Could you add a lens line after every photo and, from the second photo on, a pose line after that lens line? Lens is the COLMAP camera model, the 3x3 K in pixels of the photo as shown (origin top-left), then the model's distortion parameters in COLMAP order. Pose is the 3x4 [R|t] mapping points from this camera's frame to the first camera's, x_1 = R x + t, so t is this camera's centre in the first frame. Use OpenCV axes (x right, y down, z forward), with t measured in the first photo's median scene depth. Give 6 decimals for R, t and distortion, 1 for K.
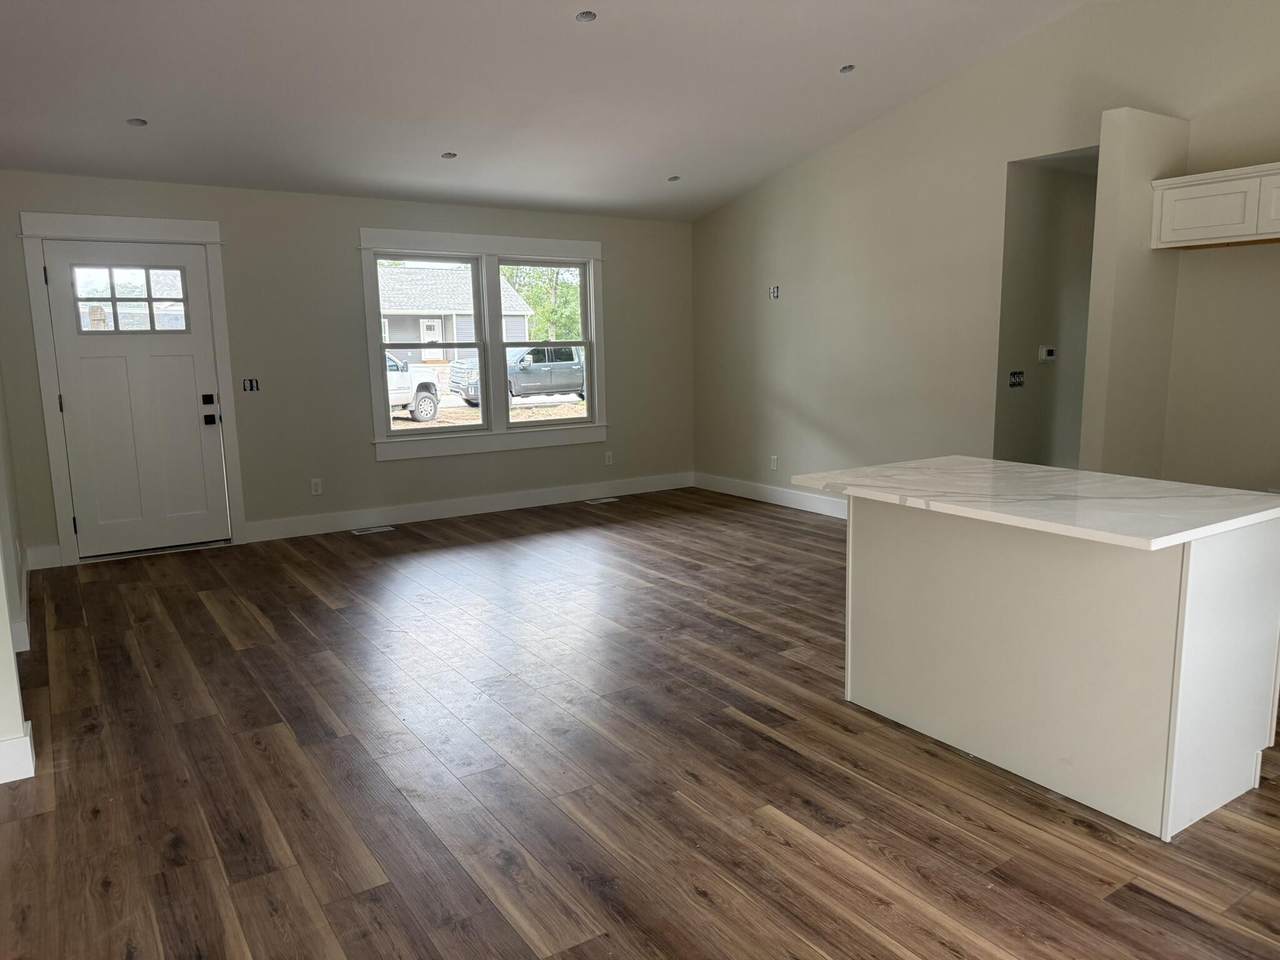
lens RADIAL K [[901.4, 0, 660.0], [0, 901.4, 473.5], [0, 0, 1]] dist [0.017012, -0.031171]
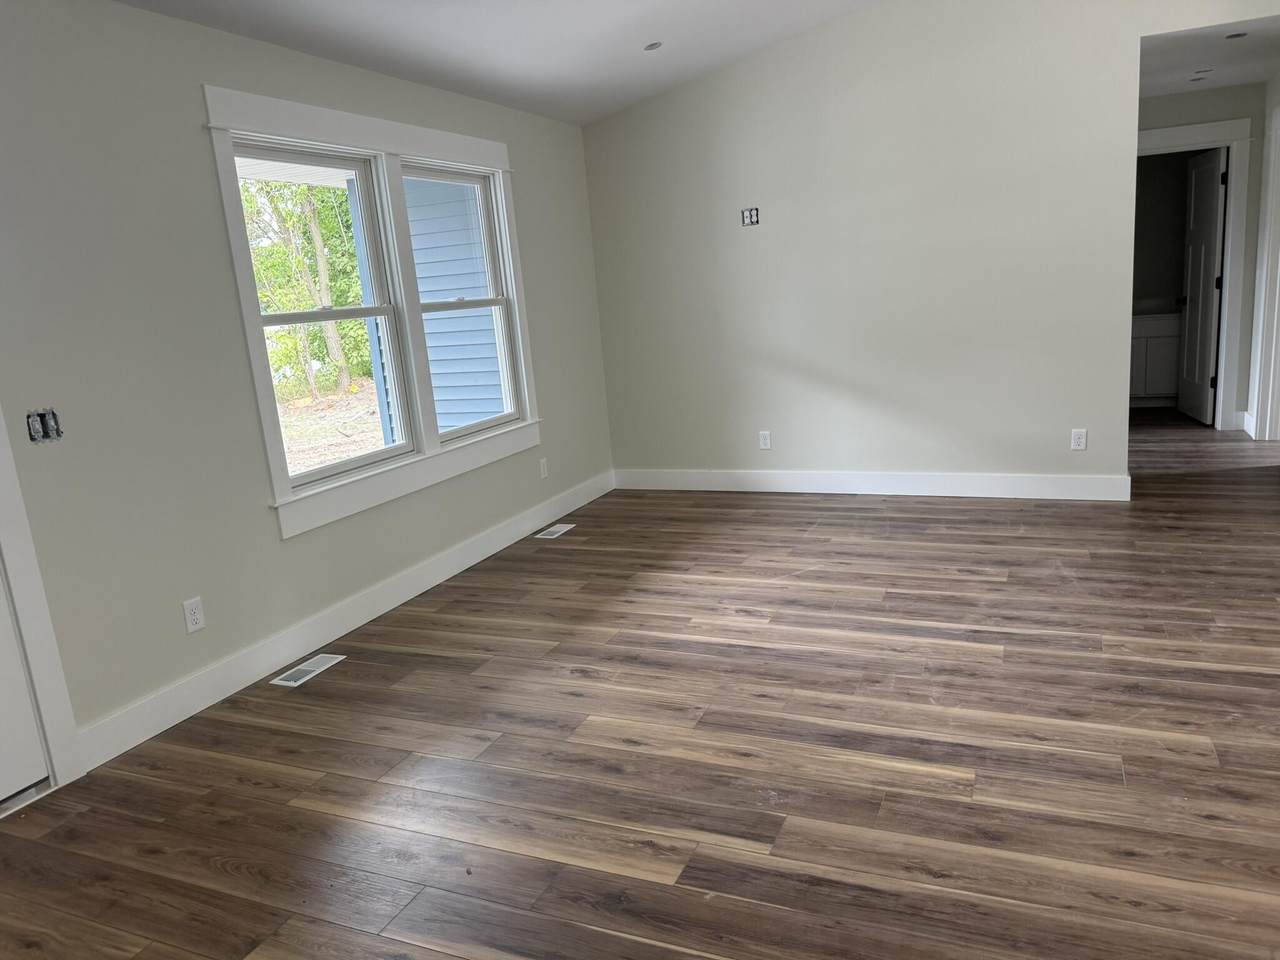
lens RADIAL K [[901.4, 0, 647.9], [0, 901.4, 471.2], [0, 0, 1]] dist [0.017012, -0.031171]
pose [[0.846354, -0.158244, 0.508571, -0.543013], [0.144248, 0.987261, 0.067138, -0.079237], [-0.512716, 0.016538, 0.858399, 0.595052]]
